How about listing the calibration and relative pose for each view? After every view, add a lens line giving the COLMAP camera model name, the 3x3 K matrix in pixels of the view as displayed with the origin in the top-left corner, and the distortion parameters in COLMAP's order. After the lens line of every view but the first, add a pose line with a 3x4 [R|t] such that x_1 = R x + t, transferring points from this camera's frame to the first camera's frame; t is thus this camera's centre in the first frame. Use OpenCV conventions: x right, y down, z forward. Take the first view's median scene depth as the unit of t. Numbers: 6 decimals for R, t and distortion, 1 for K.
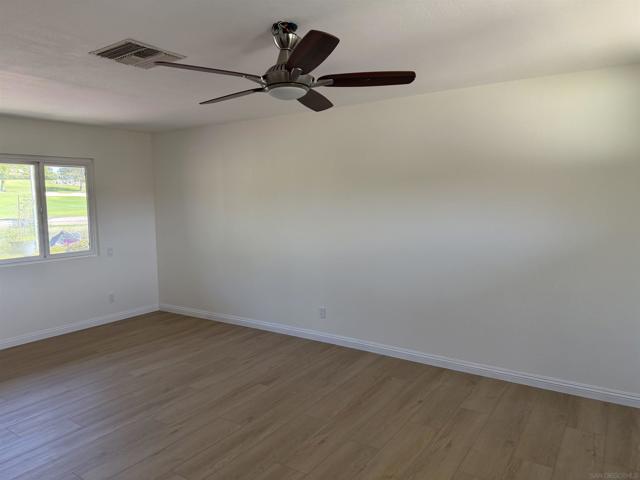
lens RADIAL K [[438.9, 0, 319.1], [0, 438.9, 243.1], [0, 0, 1]] dist [0.060432, -0.079108]
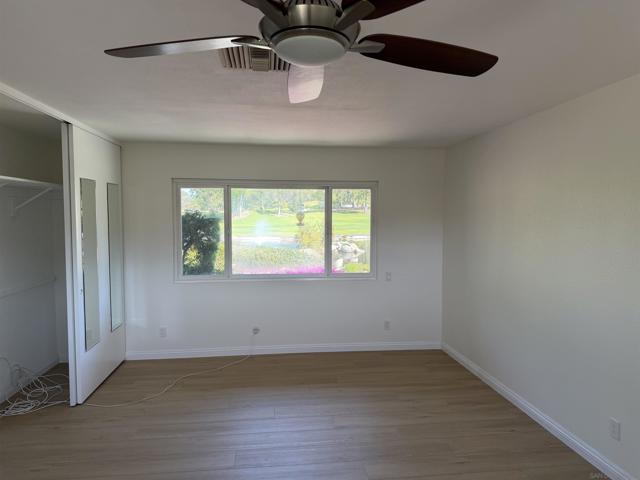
lens RADIAL K [[438.9, 0, 319.1], [0, 438.9, 243.1], [0, 0, 1]] dist [0.060432, -0.079108]
pose [[0.647506, 0.056327, -0.759976, 0.156235], [-0.090174, 0.995921, -0.003014, -0.038591], [0.756706, 0.070482, 0.649945, 0.285127]]
